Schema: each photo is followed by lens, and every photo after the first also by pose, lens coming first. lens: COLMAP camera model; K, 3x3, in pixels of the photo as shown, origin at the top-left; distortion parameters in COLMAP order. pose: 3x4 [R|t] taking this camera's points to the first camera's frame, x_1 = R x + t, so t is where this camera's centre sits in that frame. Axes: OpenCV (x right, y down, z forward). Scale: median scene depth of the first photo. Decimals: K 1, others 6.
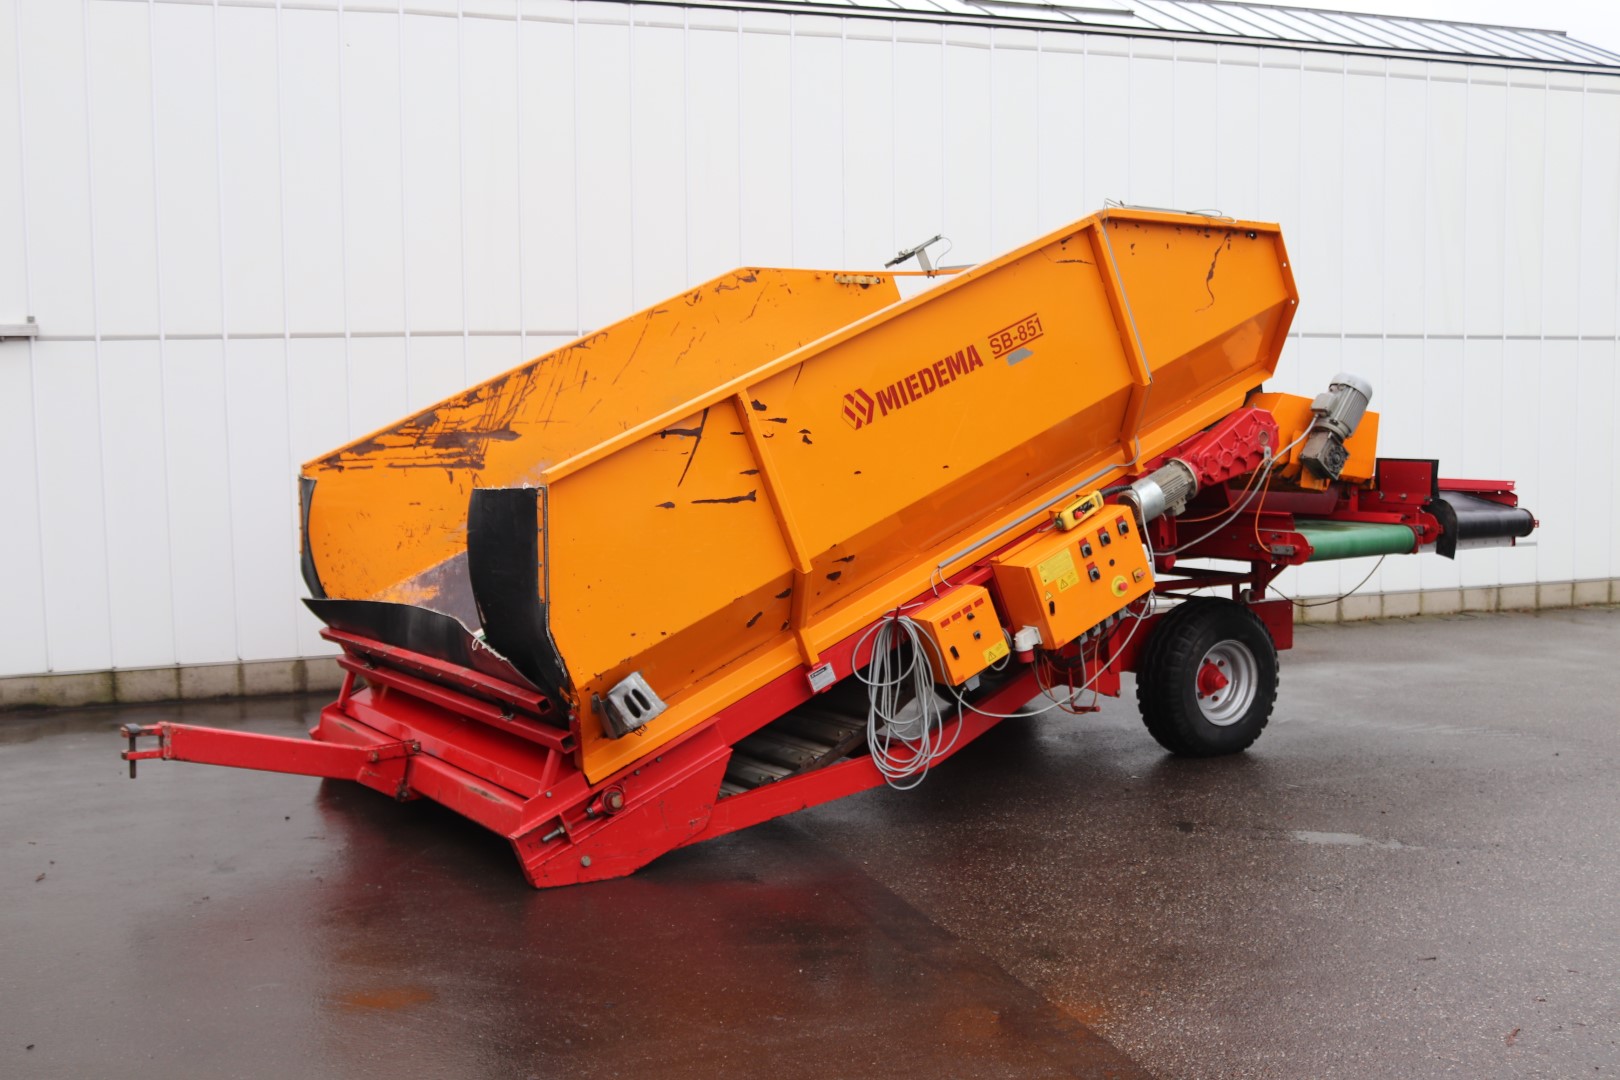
lens RADIAL K [[1776.7, 0, 810.0], [0, 1776.7, 540.0], [0, 0, 1]] dist [-0.081294, 0.022529]
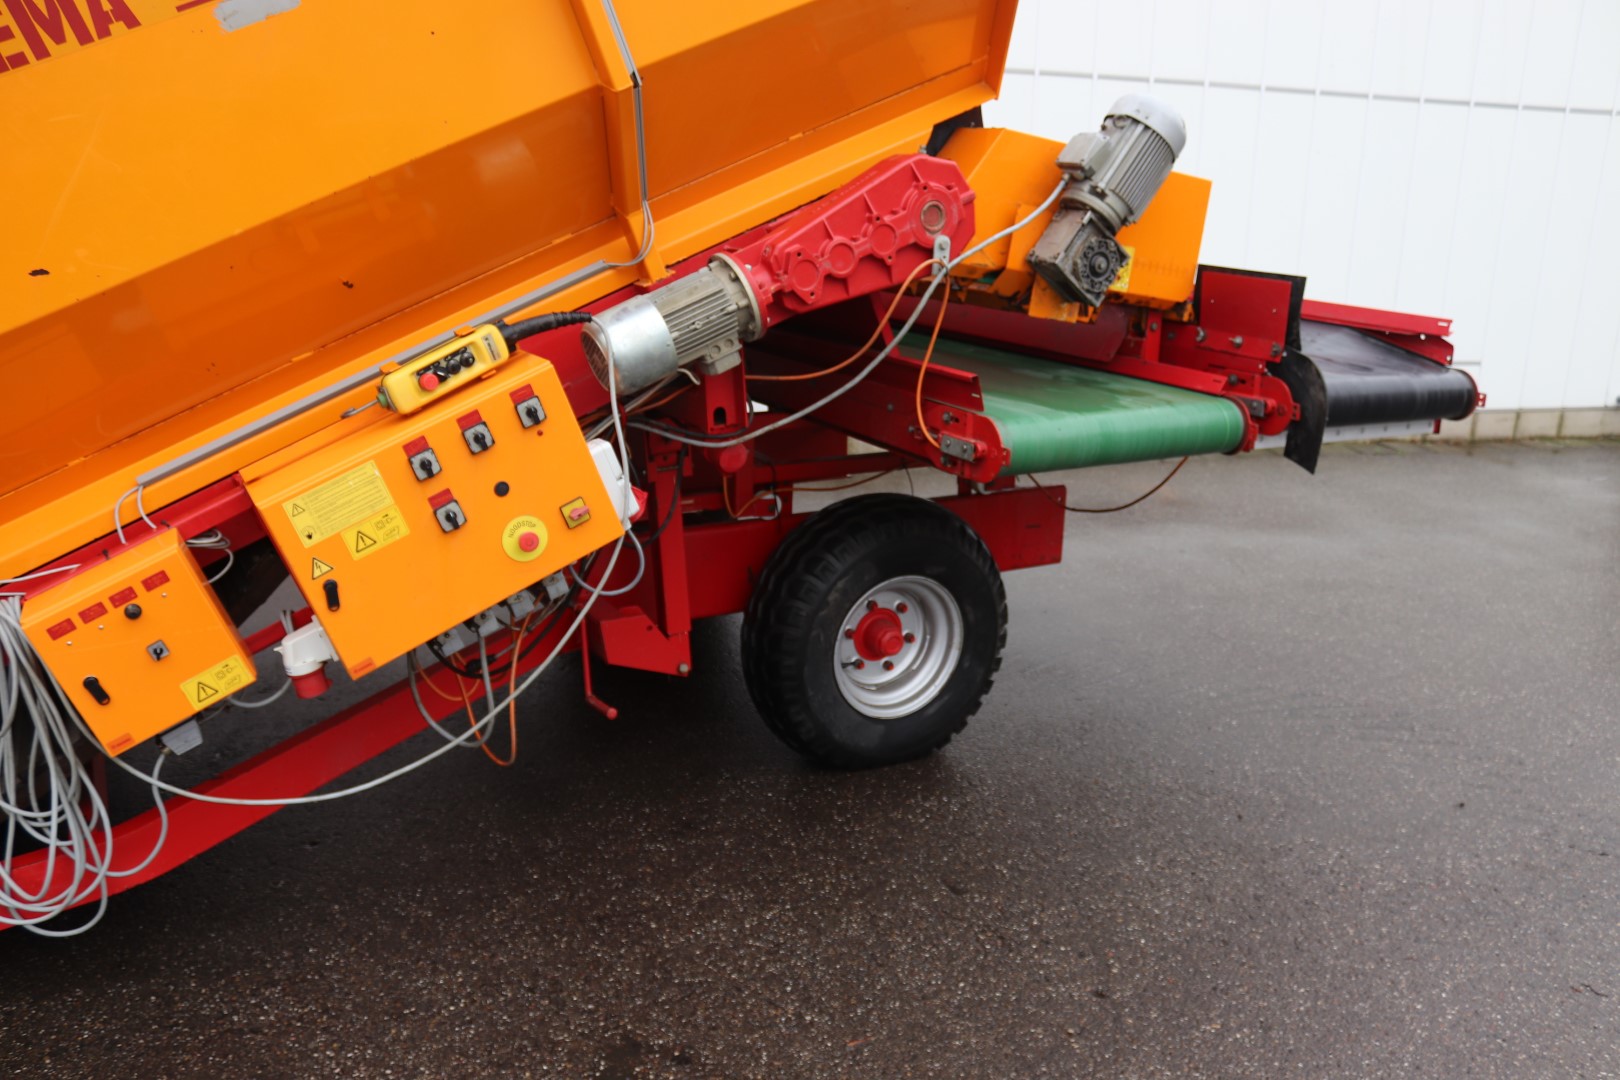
lens RADIAL K [[1376.1, 0, 814.1], [0, 1376.1, 561.2], [0, 0, 1]] dist [-0.183608, 0.179811]
pose [[0.996784, 0.055033, -0.058243, 0.244140], [-0.041835, 0.977338, 0.207511, -0.040312], [0.068343, -0.204407, 0.976497, 0.596801]]
